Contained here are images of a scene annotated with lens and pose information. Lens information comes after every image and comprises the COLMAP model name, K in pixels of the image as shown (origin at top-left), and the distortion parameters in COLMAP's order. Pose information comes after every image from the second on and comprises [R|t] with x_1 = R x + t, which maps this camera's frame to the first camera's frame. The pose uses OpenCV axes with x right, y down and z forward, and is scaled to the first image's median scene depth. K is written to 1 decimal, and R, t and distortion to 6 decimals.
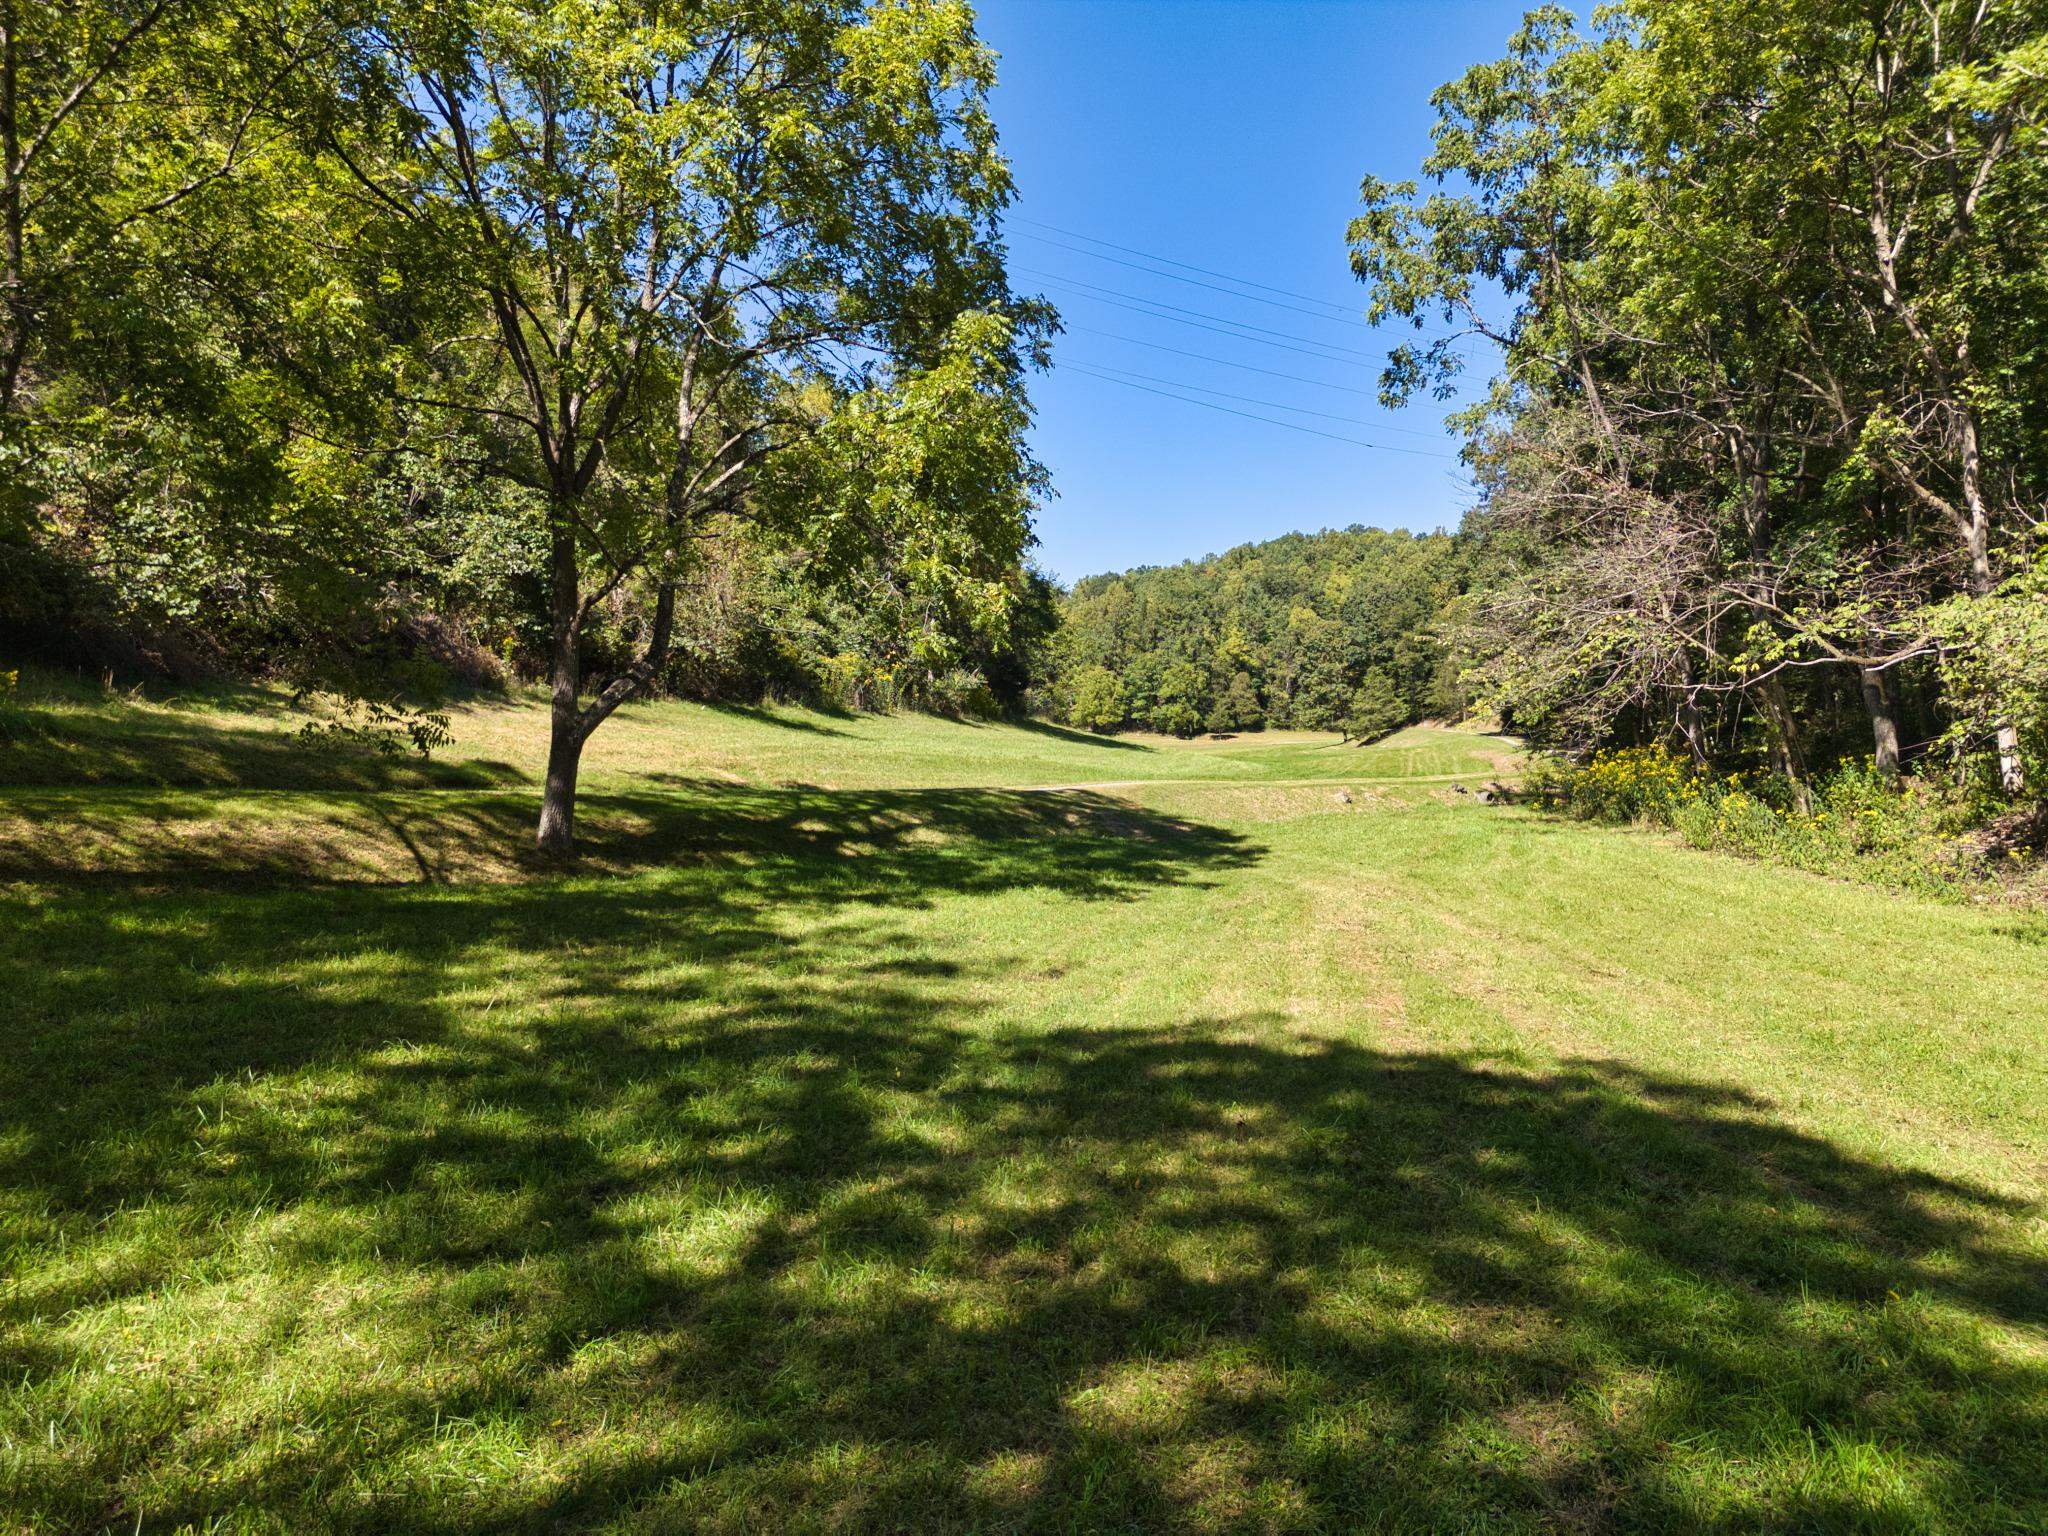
lens RADIAL K [[1453.2, 0, 1028.5], [0, 1453.2, 767.1], [0, 0, 1]] dist [0.060138, -0.037328]
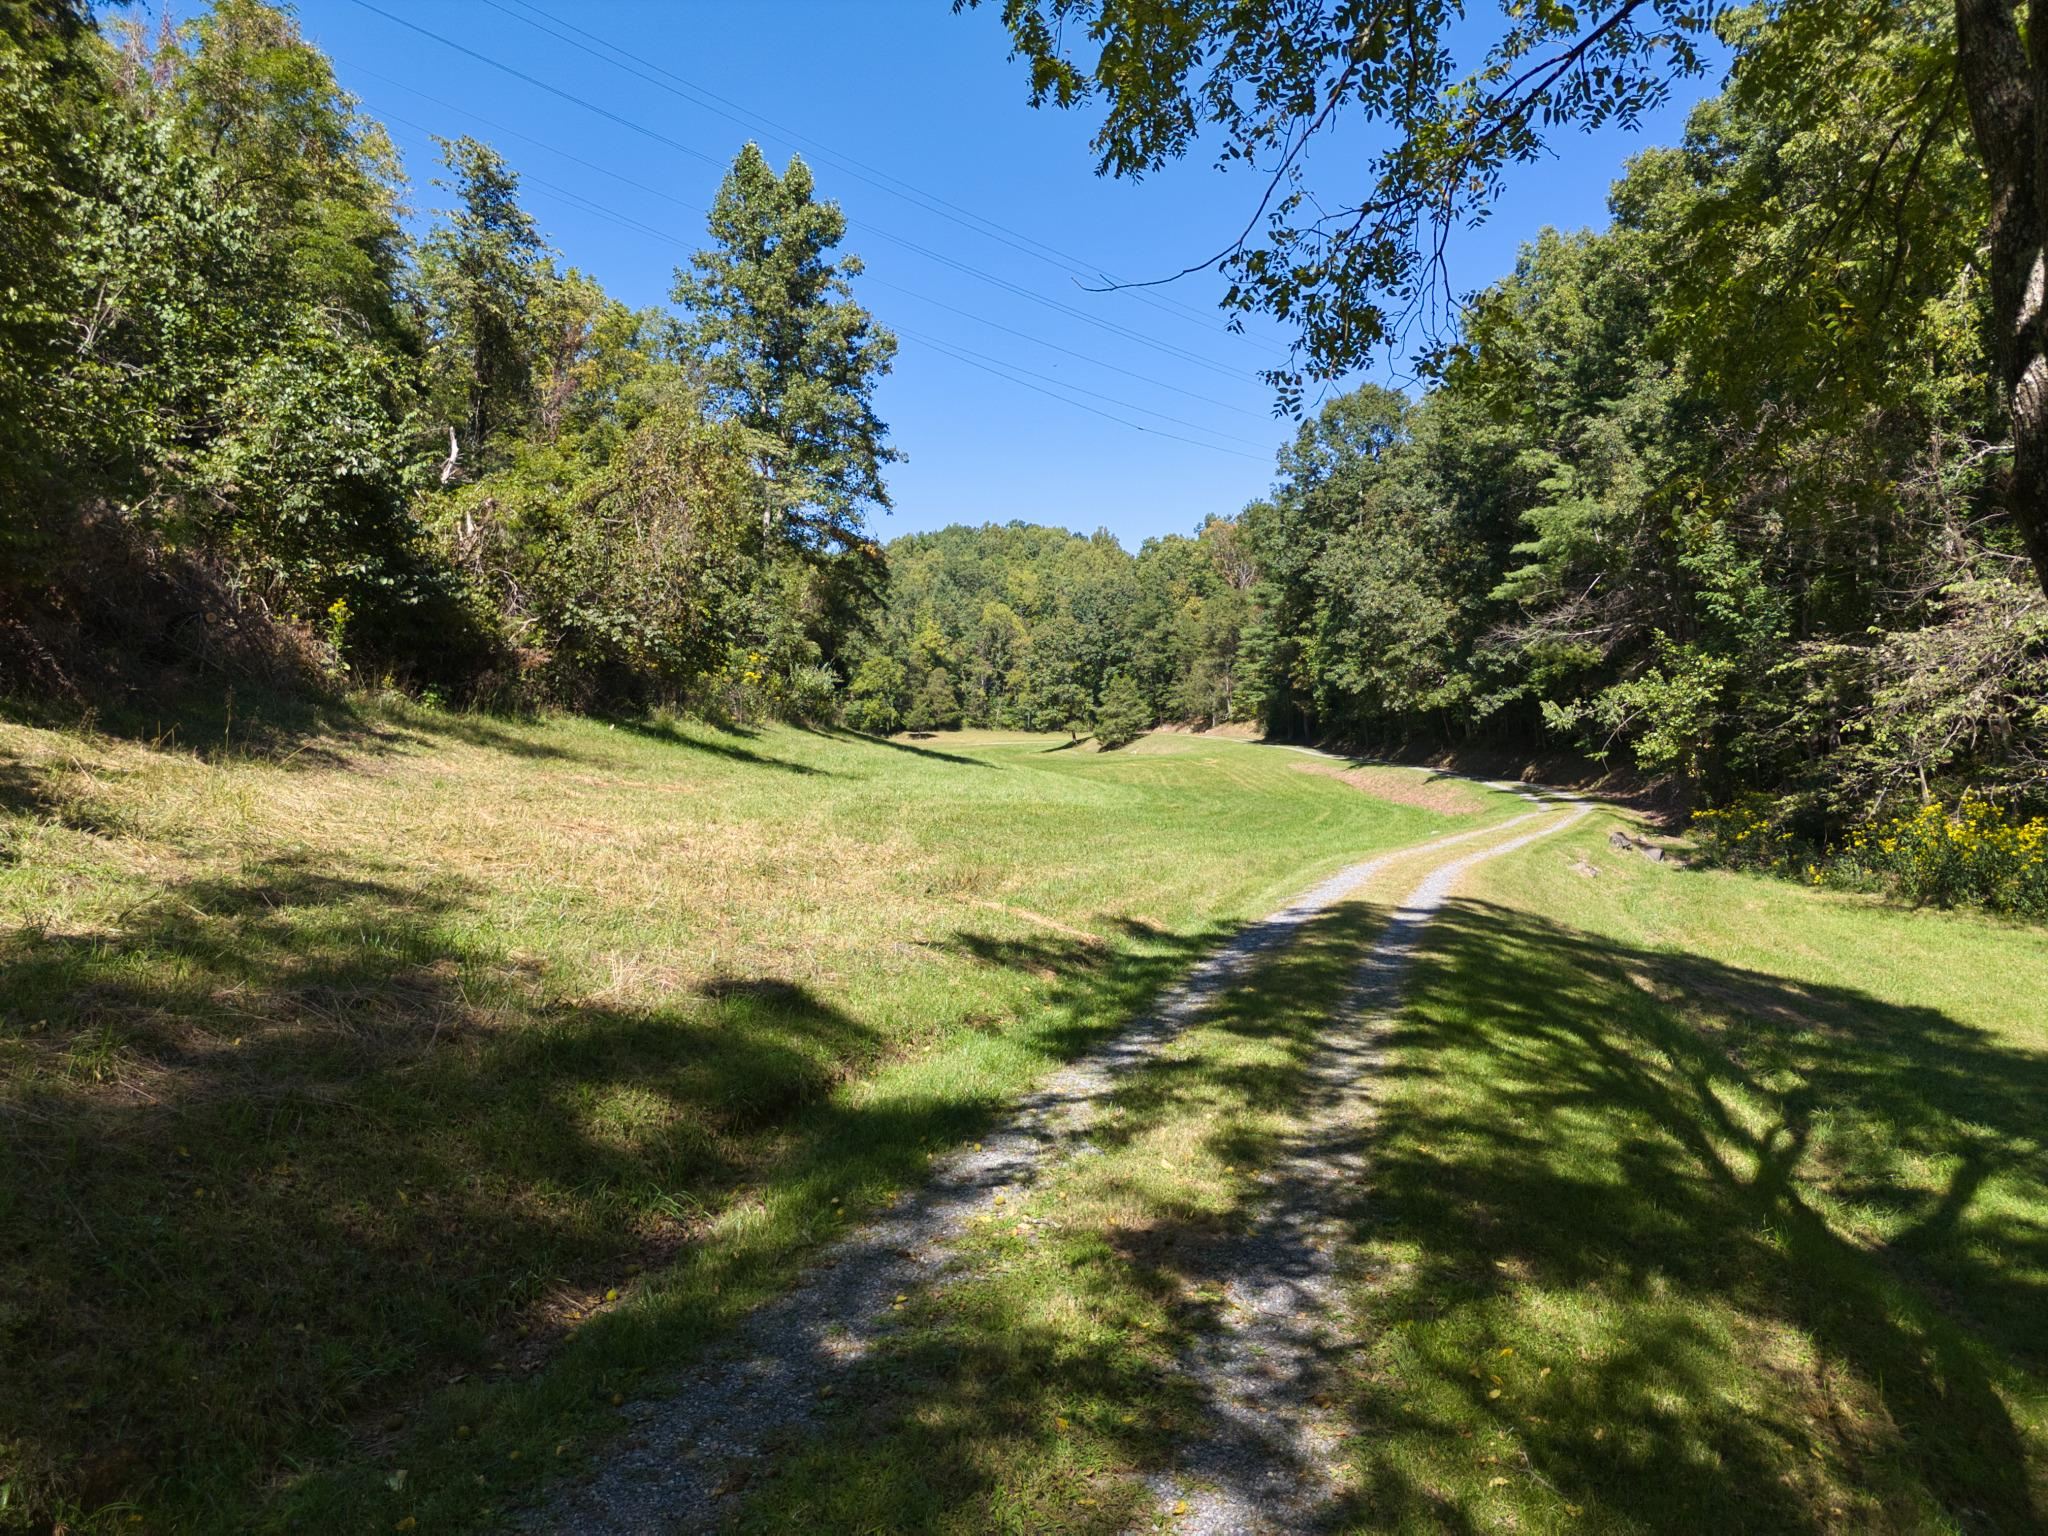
lens RADIAL K [[1453.2, 0, 1028.5], [0, 1453.2, 767.1], [0, 0, 1]] dist [0.060138, -0.037328]
pose [[0.965862, 0.007249, 0.258955, -0.042655], [-0.008801, 0.999950, 0.004836, -0.005722], [-0.258907, -0.006950, 0.965877, 0.073653]]
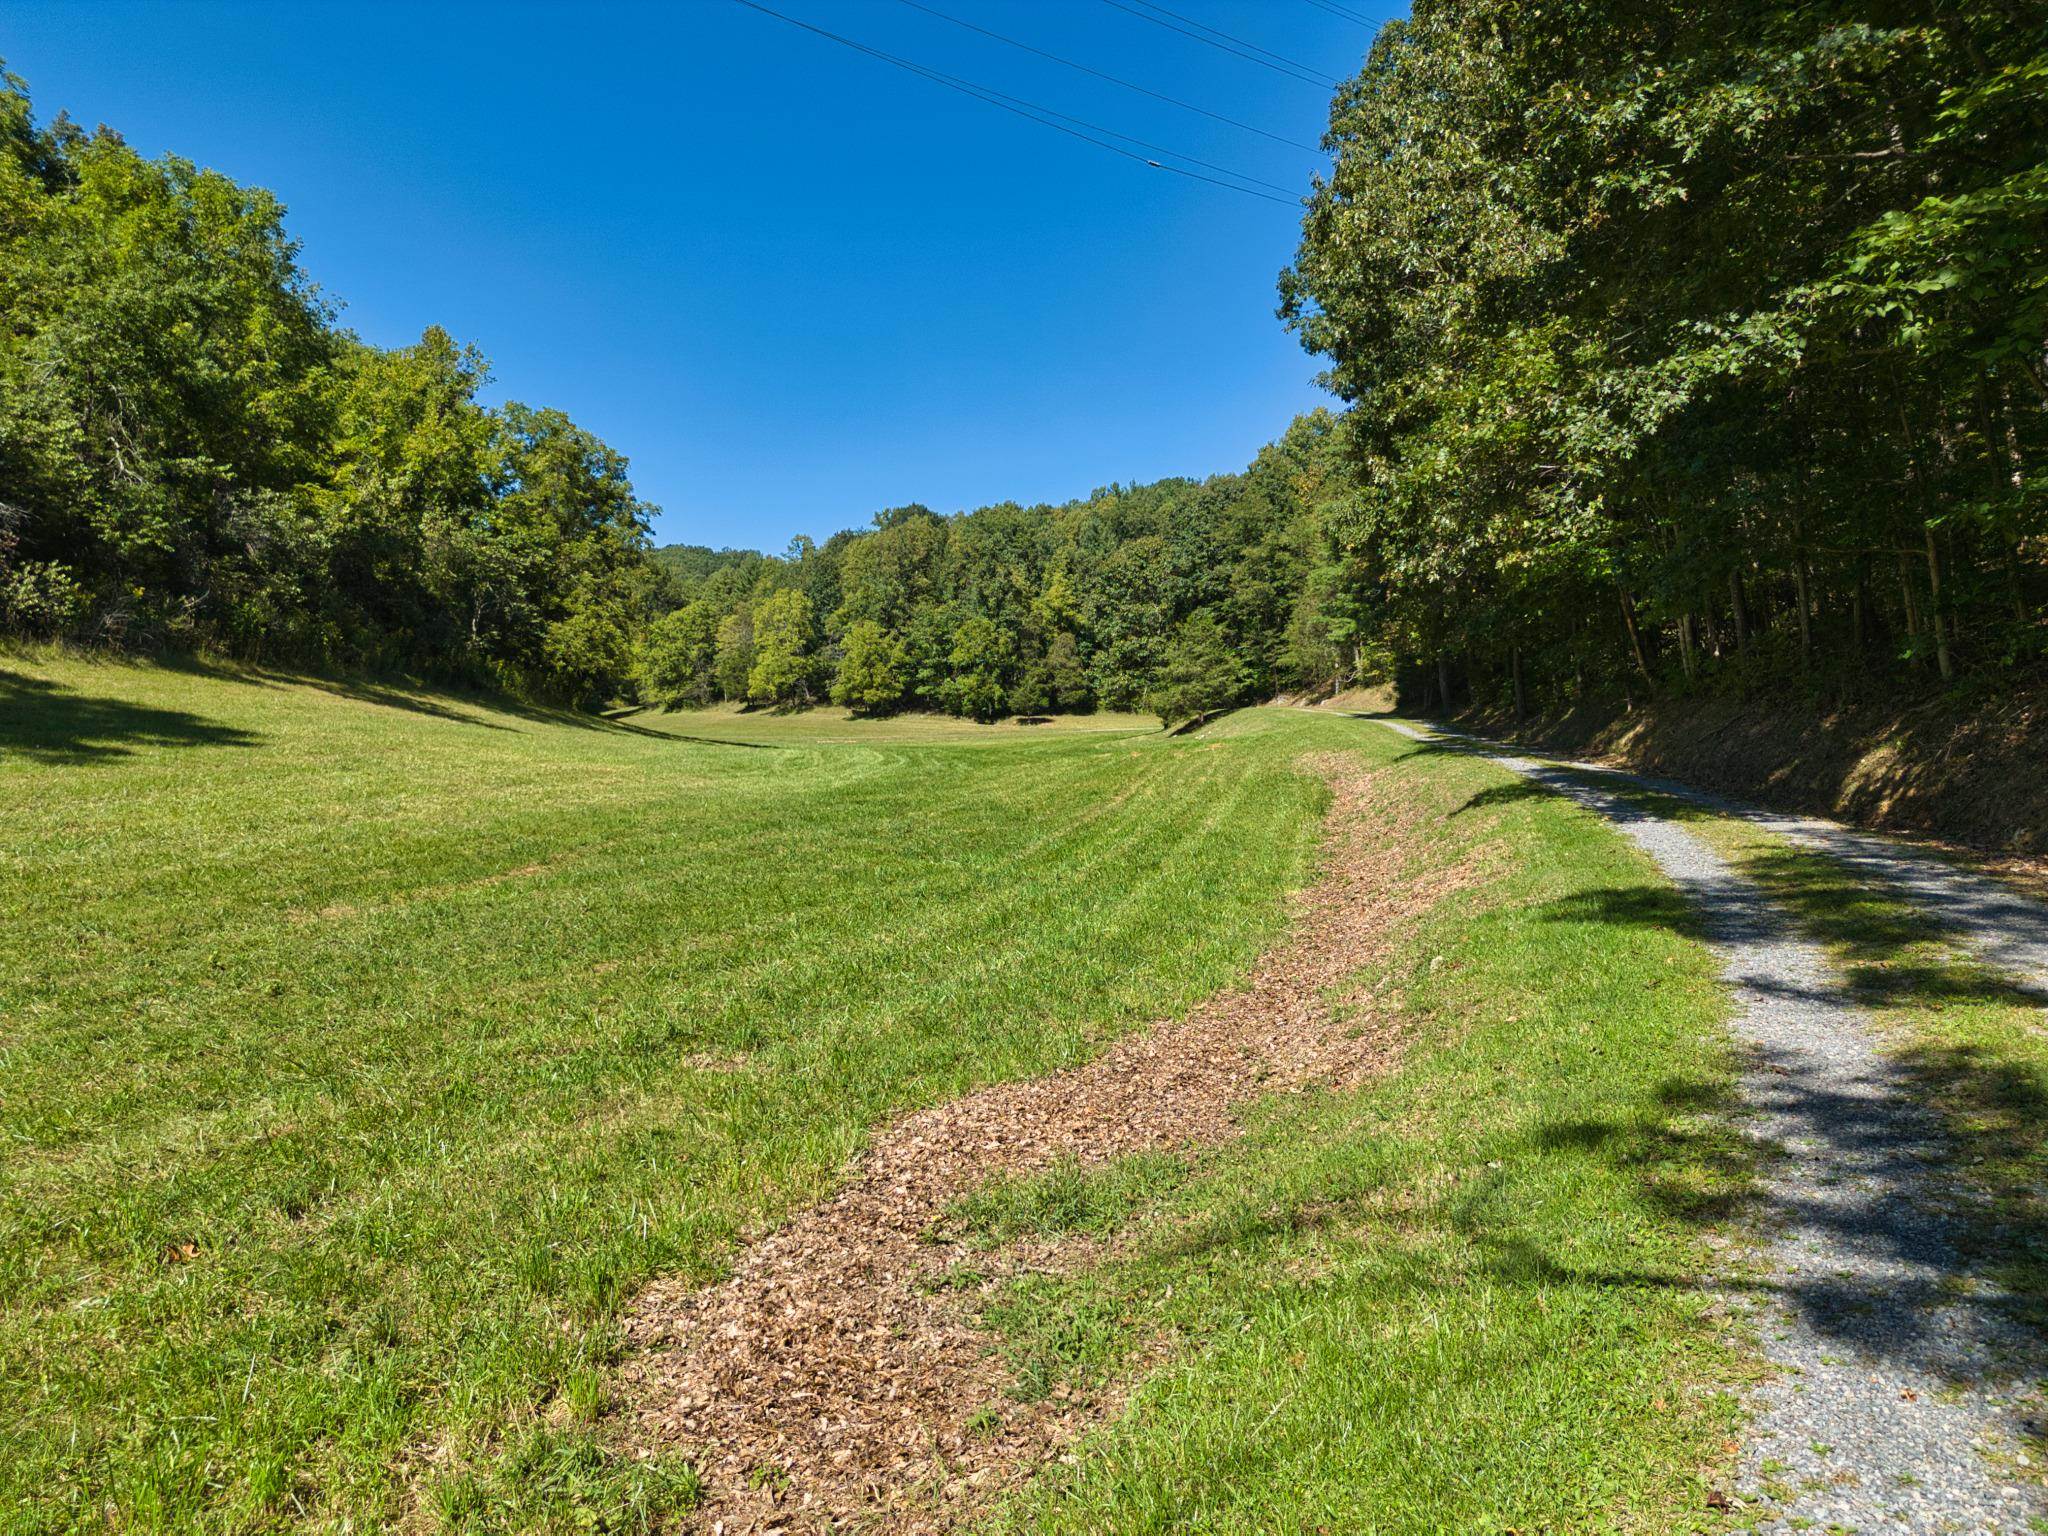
lens RADIAL K [[1453.2, 0, 1028.5], [0, 1453.2, 767.1], [0, 0, 1]] dist [0.060138, -0.037328]
pose [[0.998967, 0.007742, 0.044767, 0.098416], [-0.008176, 0.999921, 0.009516, -0.004621], [-0.044690, -0.009873, 0.998952, 0.279029]]
